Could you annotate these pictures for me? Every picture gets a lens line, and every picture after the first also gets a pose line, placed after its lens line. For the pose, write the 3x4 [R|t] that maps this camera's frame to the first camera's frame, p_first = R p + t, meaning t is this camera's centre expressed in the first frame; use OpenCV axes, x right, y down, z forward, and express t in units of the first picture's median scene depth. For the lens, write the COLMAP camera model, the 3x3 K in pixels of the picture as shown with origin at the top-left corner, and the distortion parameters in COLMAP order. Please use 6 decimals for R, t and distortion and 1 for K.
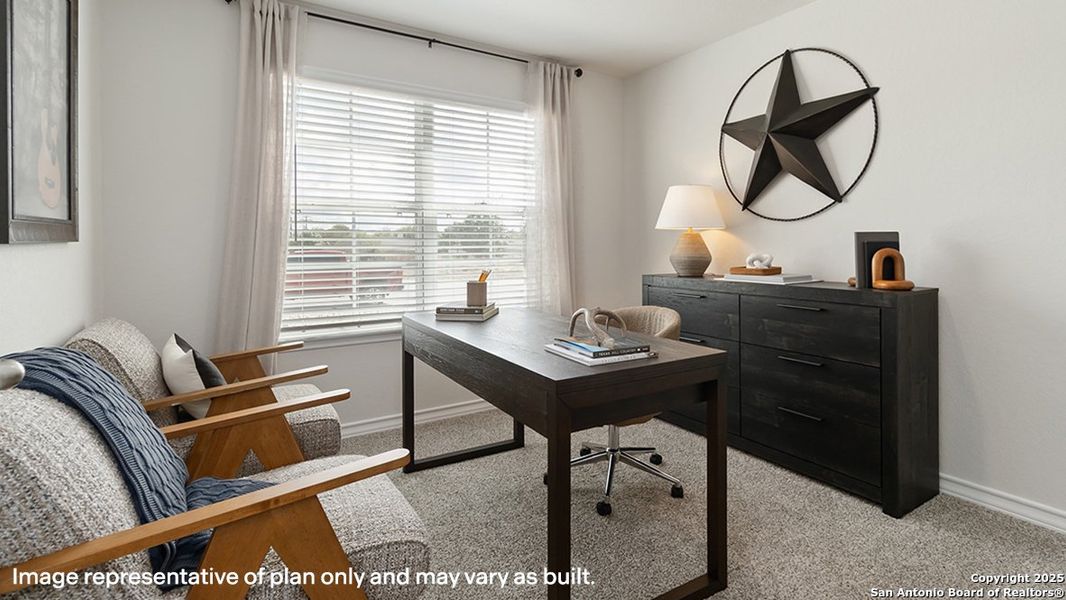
lens RADIAL K [[478.0, 0, 528.6], [0, 478.0, 277.4], [0, 0, 1]] dist [-0.001050, -0.000094]
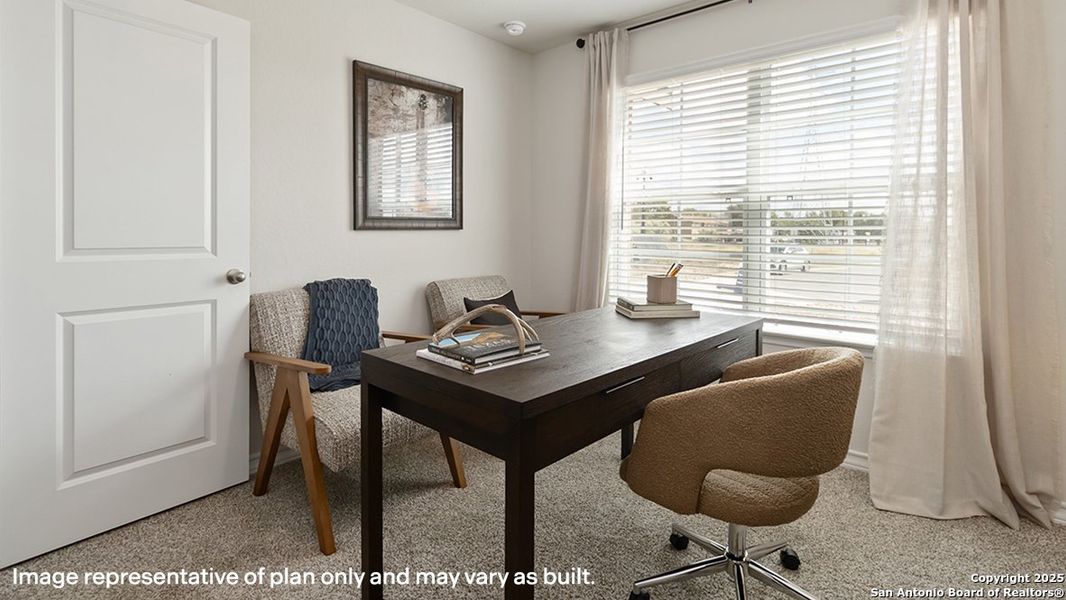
lens RADIAL K [[527.8, 0, 534.4], [0, 527.8, 280.0], [0, 0, 1]] dist [0.000991, 0.000227]
pose [[0.288249, 0.092096, -0.953116, 0.577271], [-0.074293, 0.994515, 0.073628, -0.026619], [0.954669, 0.049587, 0.293510, 0.349604]]
